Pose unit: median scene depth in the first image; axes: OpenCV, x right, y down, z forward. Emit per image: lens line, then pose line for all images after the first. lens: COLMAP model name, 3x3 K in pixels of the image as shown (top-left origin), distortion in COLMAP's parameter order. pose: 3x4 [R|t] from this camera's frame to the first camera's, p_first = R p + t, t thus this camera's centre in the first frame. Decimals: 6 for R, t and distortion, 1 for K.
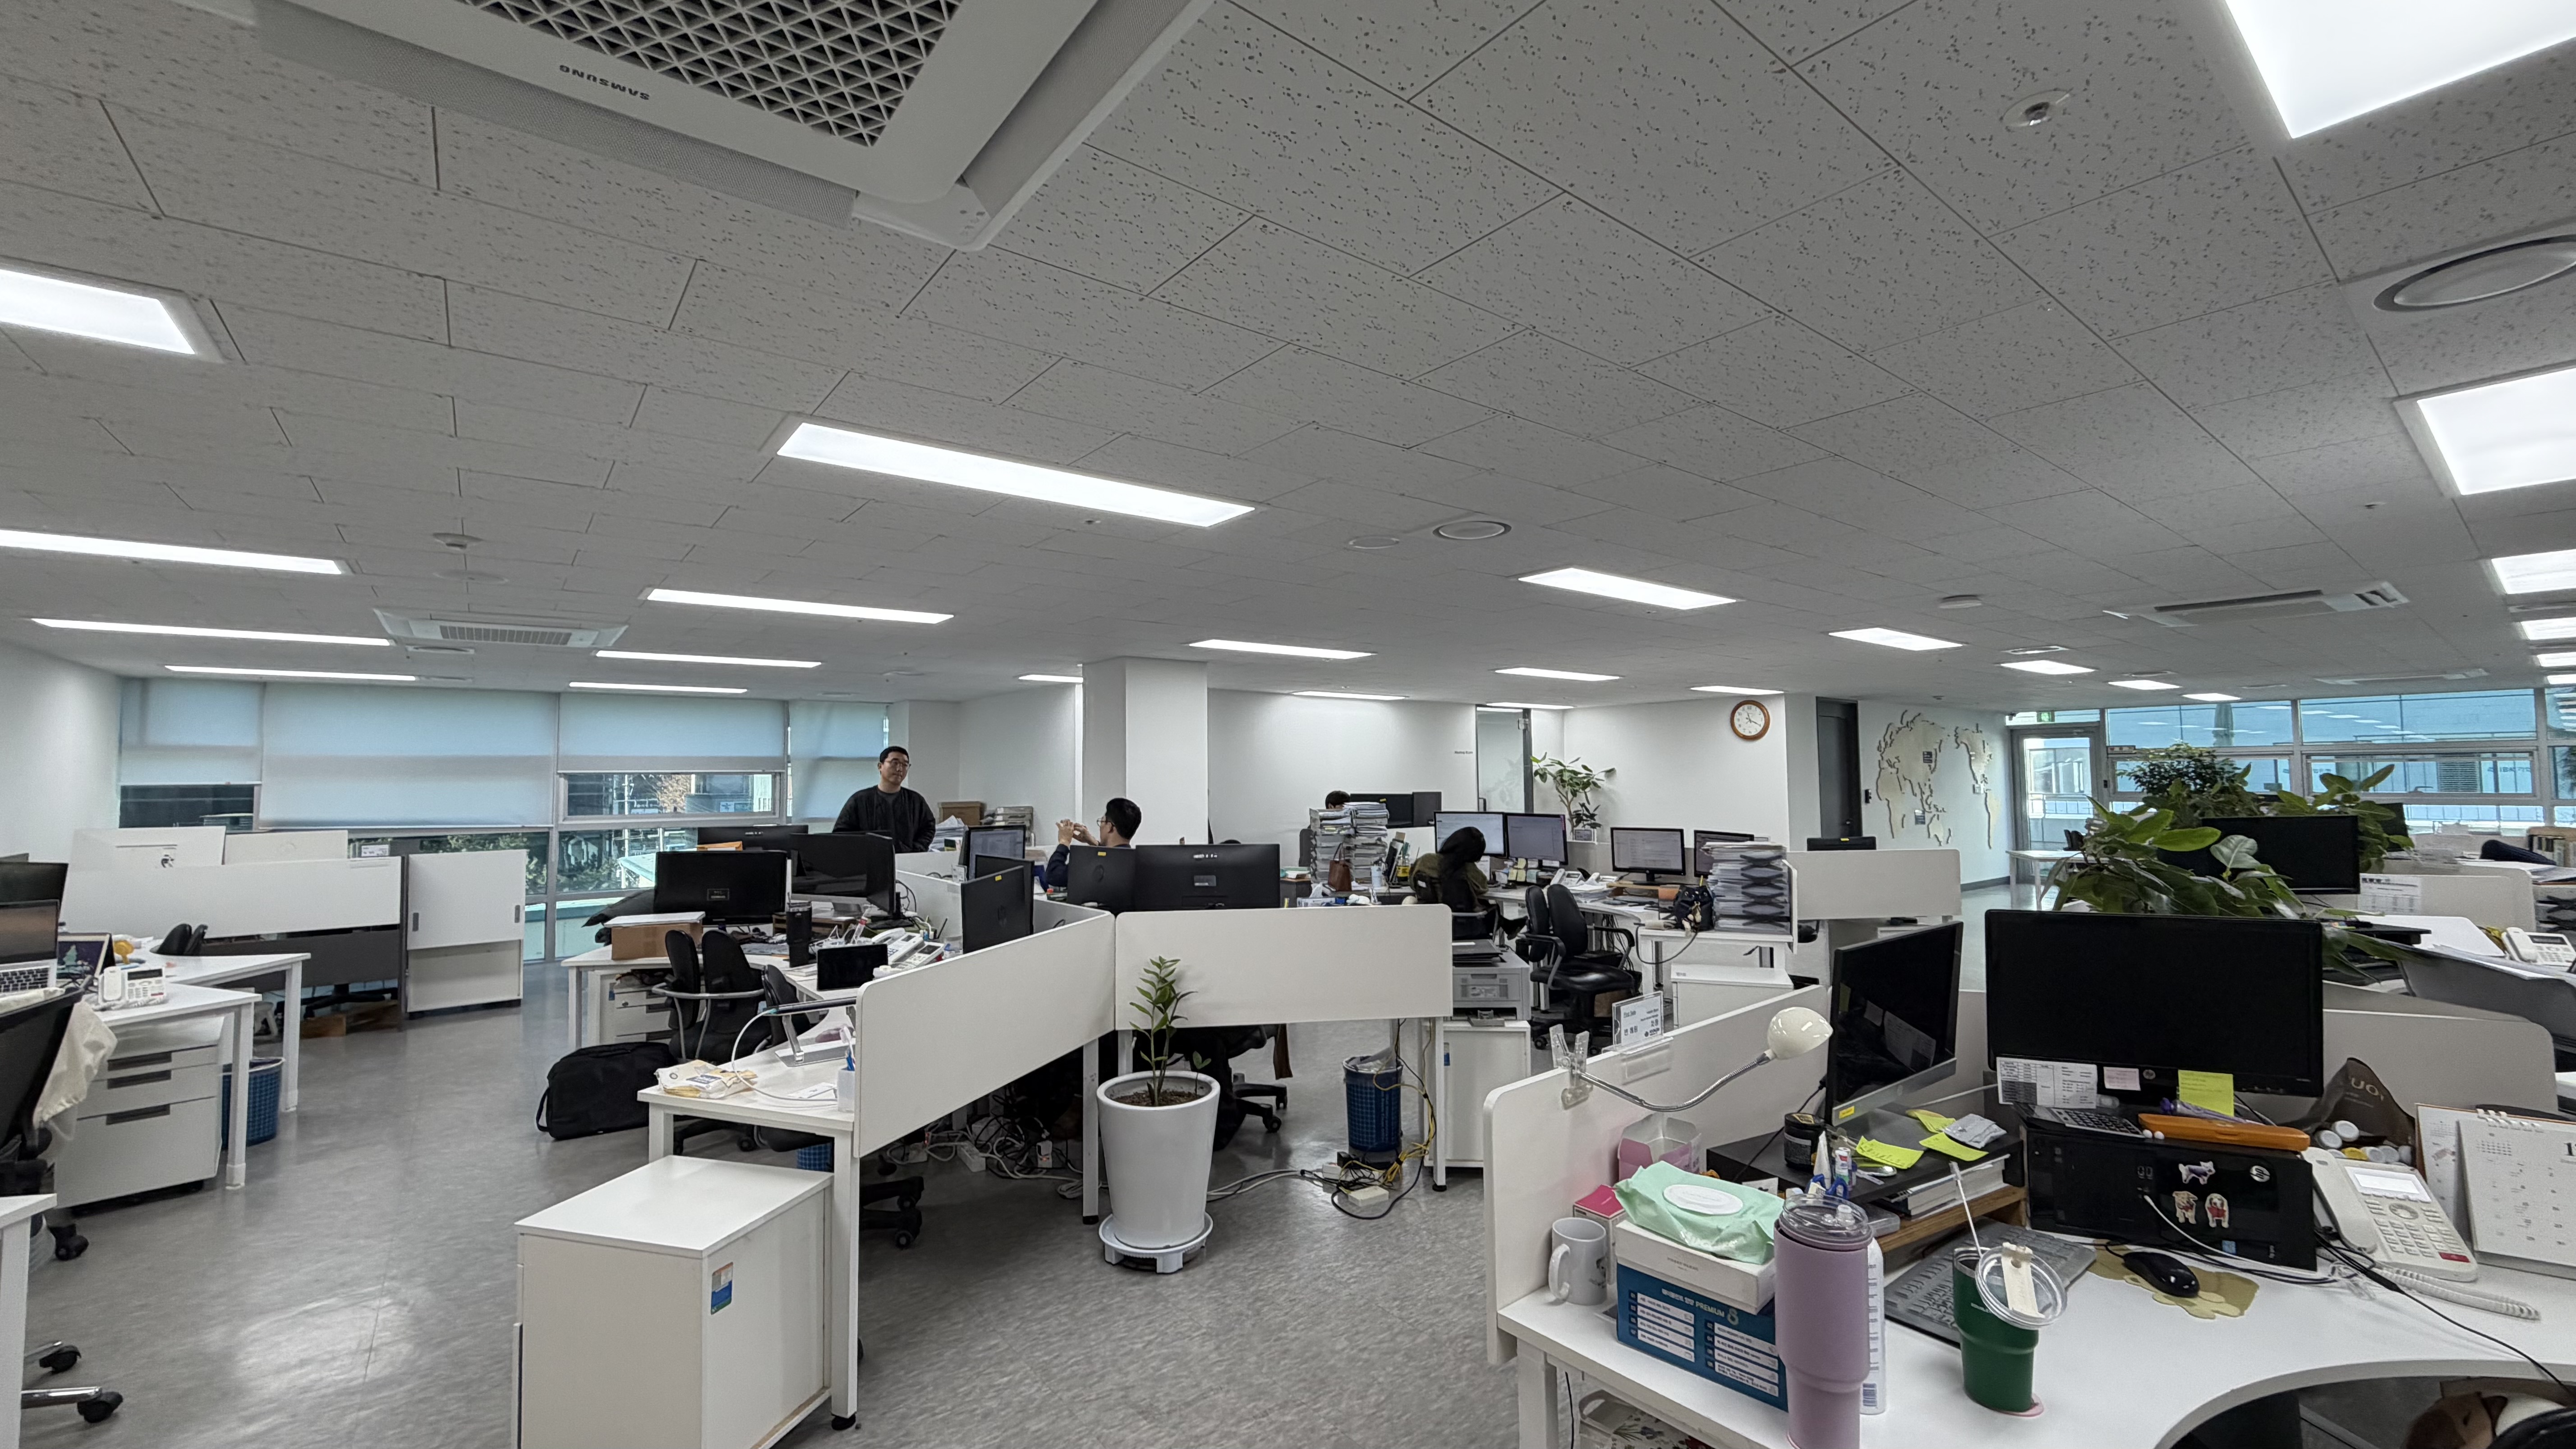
lens RADIAL K [[1022.1, 0, 1285.8], [0, 1022.1, 728.7], [0, 0, 1]] dist [-0.001114, -0.000193]
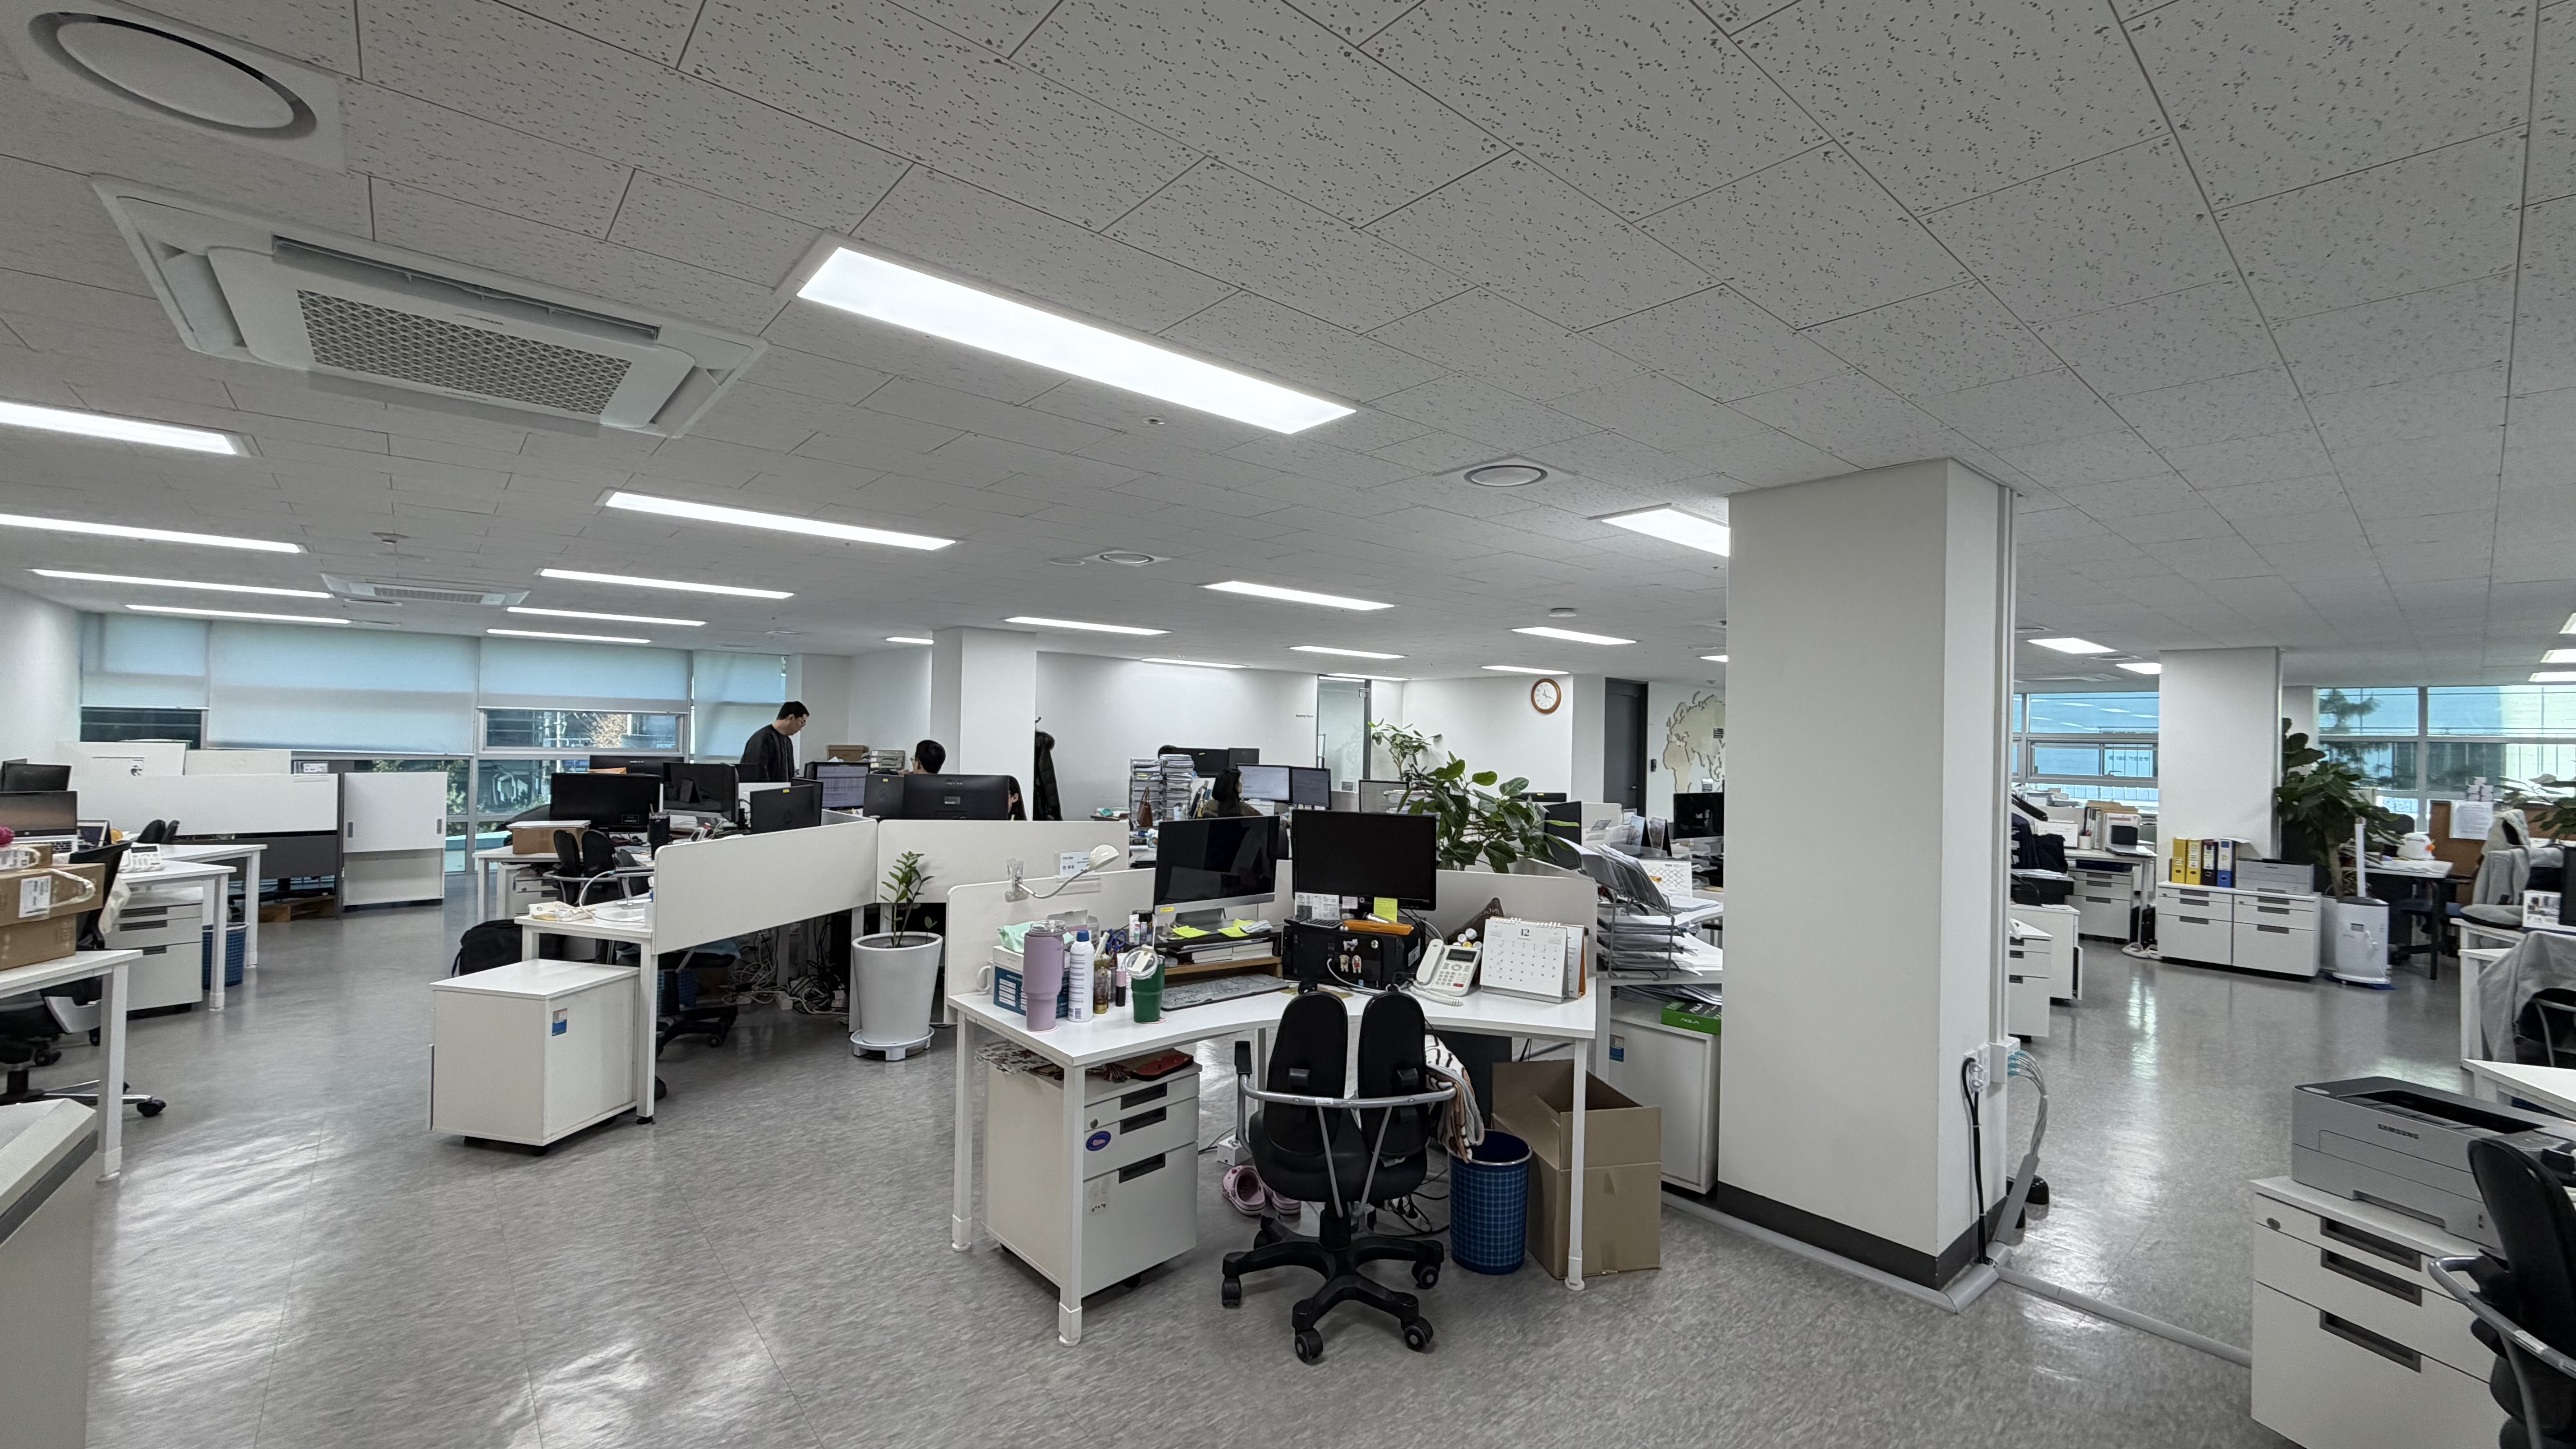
lens RADIAL K [[1022.1, 0, 1289.8], [0, 1022.1, 728.4], [0, 0, 1]] dist [-0.001114, -0.000193]
pose [[0.998457, 0.031336, 0.045833, 0.235467], [-0.033060, 0.998755, 0.037345, -0.011029], [-0.044606, -0.038802, 0.998251, -0.299462]]
